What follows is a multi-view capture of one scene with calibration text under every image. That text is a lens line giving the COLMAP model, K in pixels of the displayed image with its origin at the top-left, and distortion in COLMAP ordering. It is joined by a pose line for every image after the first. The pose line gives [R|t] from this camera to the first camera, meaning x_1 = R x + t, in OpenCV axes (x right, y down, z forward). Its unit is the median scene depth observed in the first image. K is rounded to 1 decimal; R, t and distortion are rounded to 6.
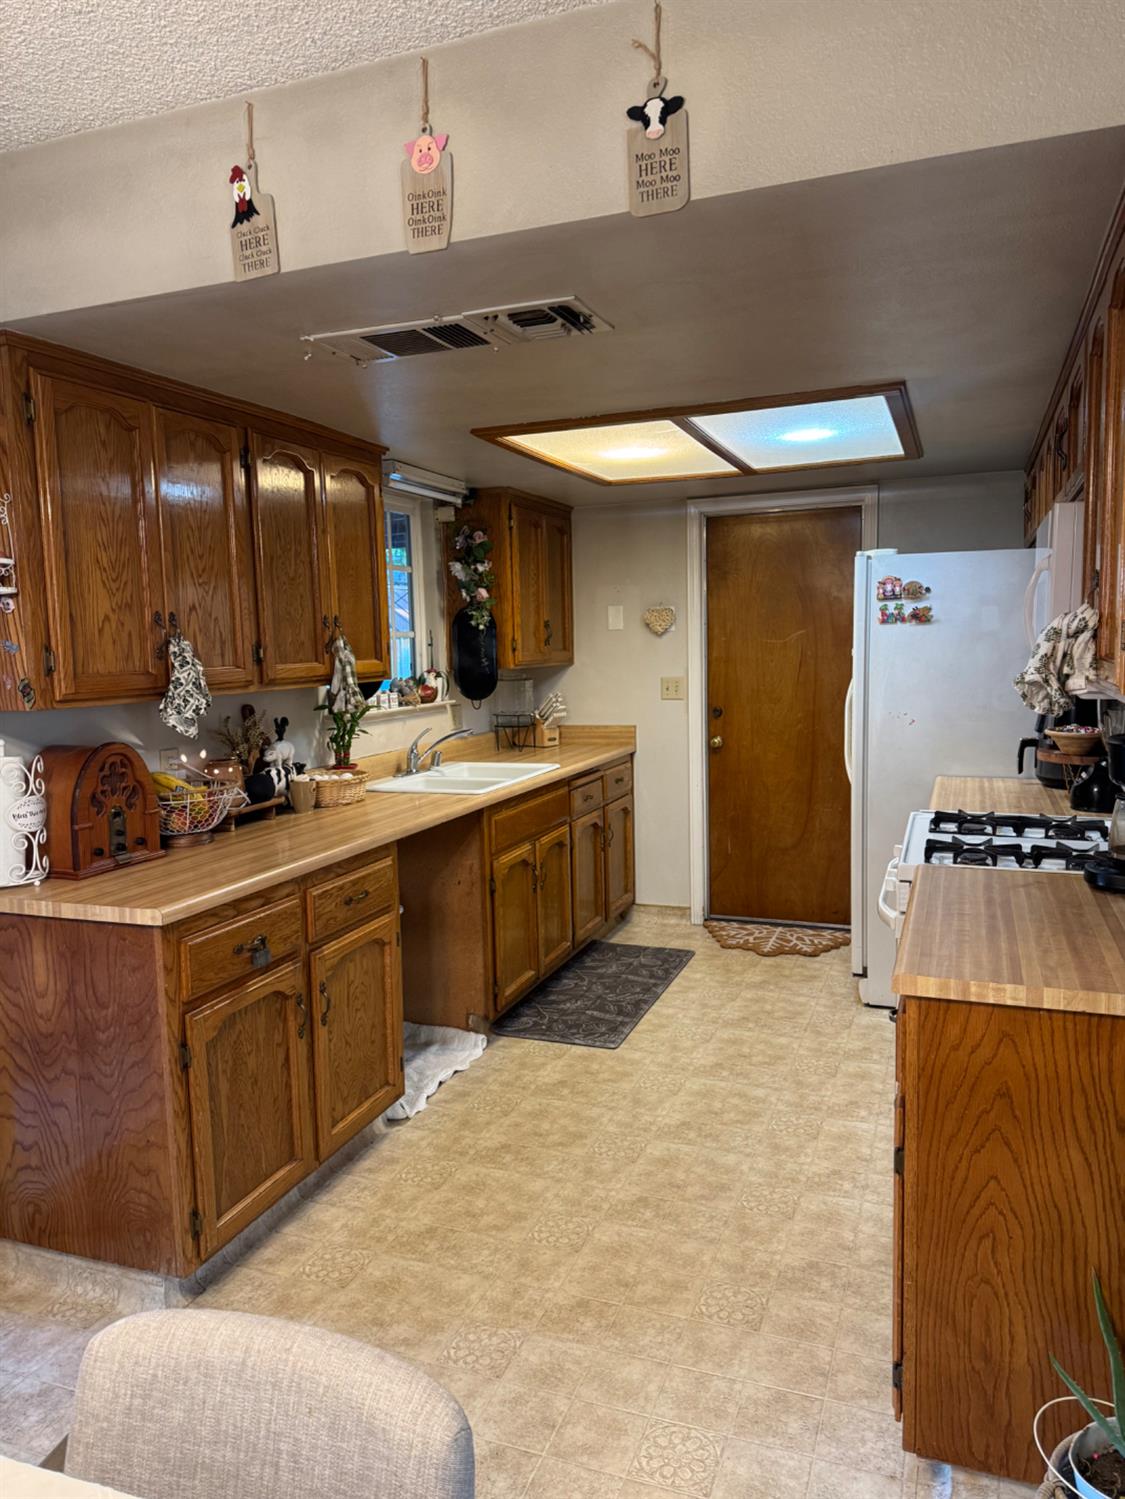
lens RADIAL K [[1047.8, 0, 562.5], [0, 1047.8, 749.5], [0, 0, 1]] dist [0.064516, -0.088234]
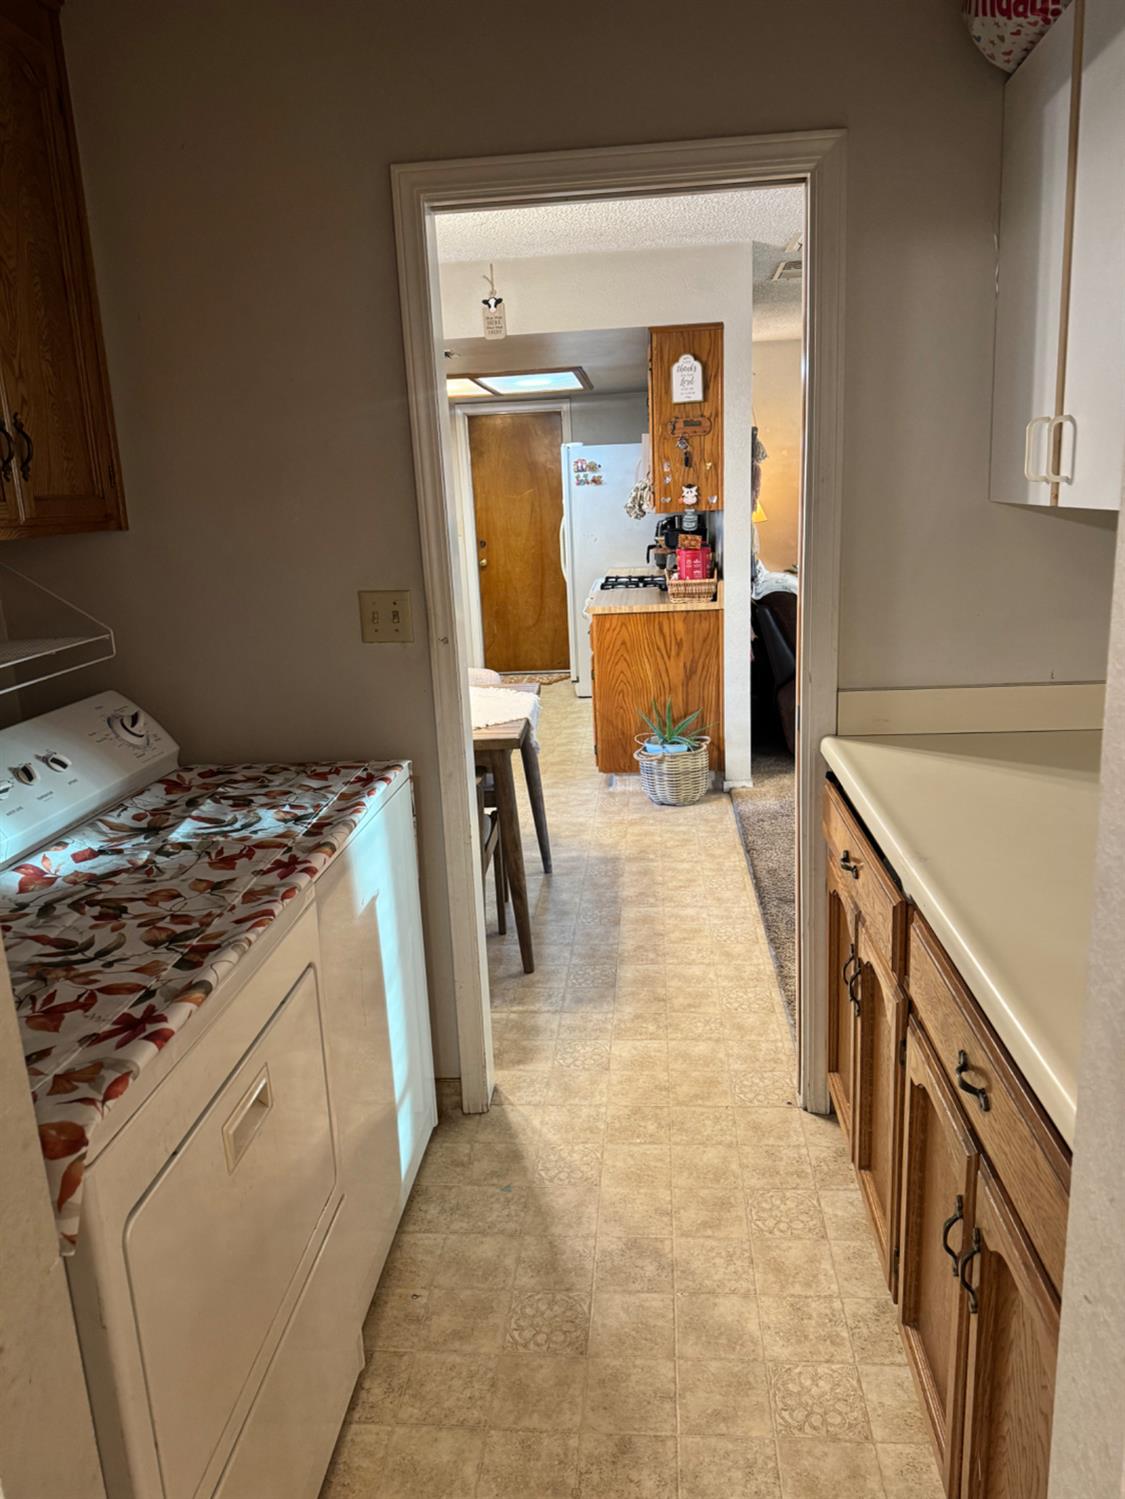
lens RADIAL K [[1047.0, 0, 568.4], [0, 1047.0, 762.3], [0, 0, 1]] dist [0.160947, -0.291396]
pose [[0.959118, -0.092412, 0.267494, -0.247433], [0.054832, 0.987954, 0.144708, 0.089934], [-0.277645, -0.124124, 0.952631, -0.805109]]
